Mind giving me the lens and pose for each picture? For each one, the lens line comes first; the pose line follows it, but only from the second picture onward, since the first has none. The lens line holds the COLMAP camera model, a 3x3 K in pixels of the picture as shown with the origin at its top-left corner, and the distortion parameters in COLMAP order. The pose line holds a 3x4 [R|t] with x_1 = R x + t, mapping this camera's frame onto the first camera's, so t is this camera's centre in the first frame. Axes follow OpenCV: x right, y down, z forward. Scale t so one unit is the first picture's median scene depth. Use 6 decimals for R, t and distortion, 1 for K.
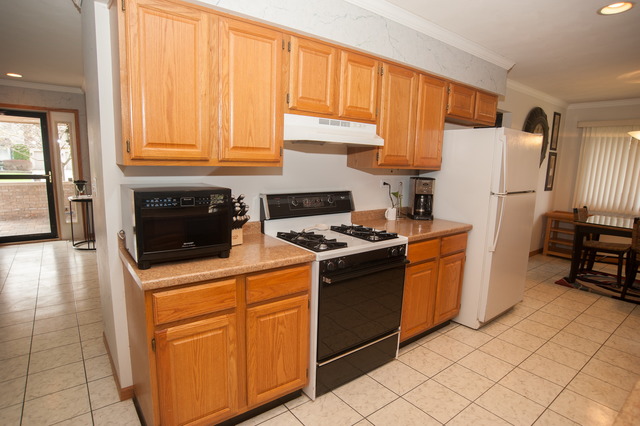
lens RADIAL K [[345.9, 0, 322.7], [0, 345.9, 215.7], [0, 0, 1]] dist [-0.060161, -0.000339]
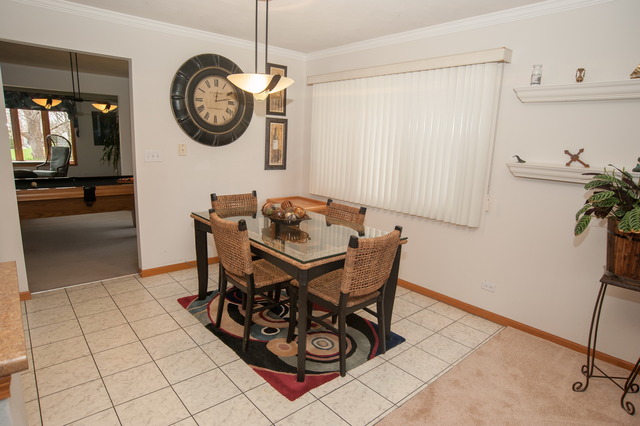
lens RADIAL K [[372.6, 0, 315.7], [0, 372.6, 215.3], [0, 0, 1]] dist [-0.040247, 0.014723]
pose [[0.998386, -0.011131, 0.055685, 1.464375], [0.008764, 0.999056, 0.042558, -0.012827], [-0.056106, -0.042001, 0.997541, 0.318762]]
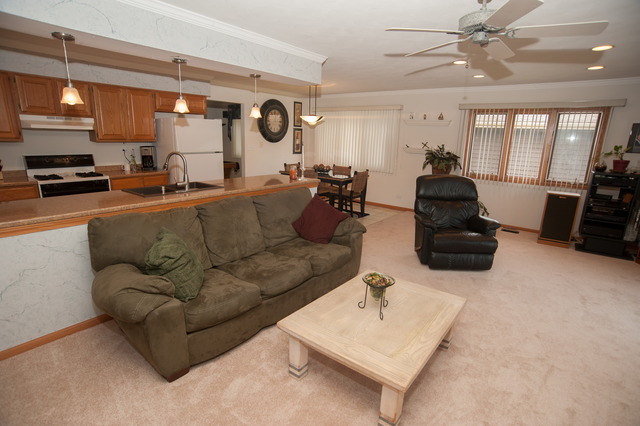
lens RADIAL K [[327.0, 0, 321.5], [0, 327.0, 213.4], [0, 0, 1]] dist [-0.041144, 0.005479]
pose [[0.969108, -0.063276, 0.238384, 0.842522], [0.045167, 0.995716, 0.080681, 0.158546], [-0.242468, -0.067422, 0.967814, -0.944175]]
